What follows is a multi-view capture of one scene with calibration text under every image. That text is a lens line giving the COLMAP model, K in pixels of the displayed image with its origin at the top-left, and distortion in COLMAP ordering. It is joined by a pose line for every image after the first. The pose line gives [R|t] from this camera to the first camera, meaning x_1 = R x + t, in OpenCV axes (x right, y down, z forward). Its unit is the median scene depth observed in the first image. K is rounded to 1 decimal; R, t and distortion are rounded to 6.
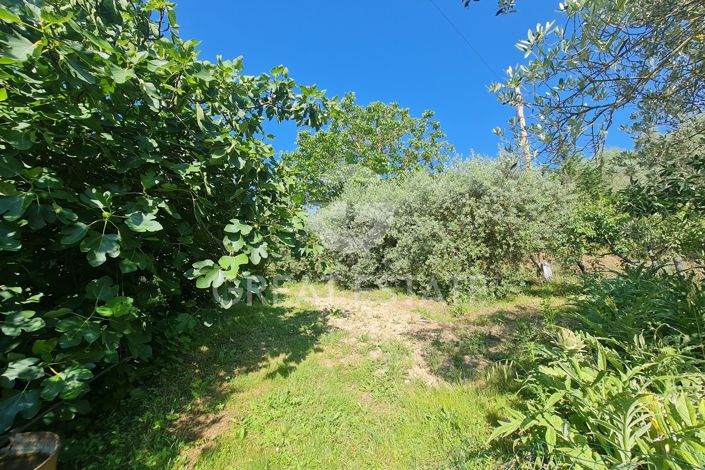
lens RADIAL K [[263.3, 0, 352.5], [0, 263.3, 235.5], [0, 0, 1]] dist [-0.000448, 0.000168]
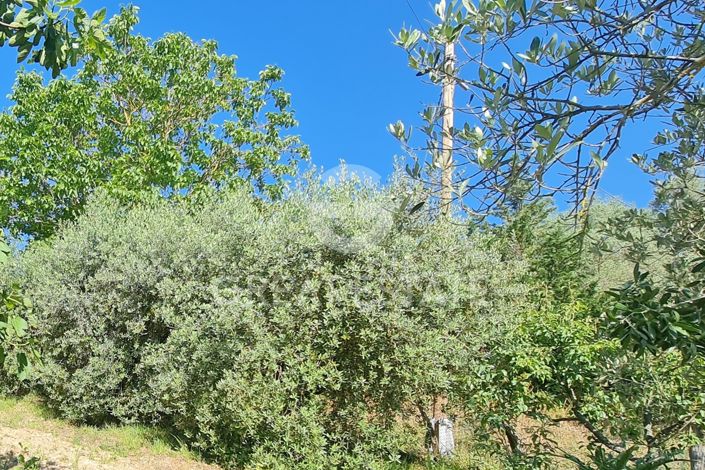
lens RADIAL K [[263.3, 0, 352.6], [0, 263.3, 234.5], [0, 0, 1]] dist [-0.000448, 0.000168]
pose [[0.990646, 0.107242, 0.084377, 0.460947], [-0.112539, 0.991789, 0.060743, -0.231684], [-0.077170, -0.069671, 0.994581, 0.525205]]
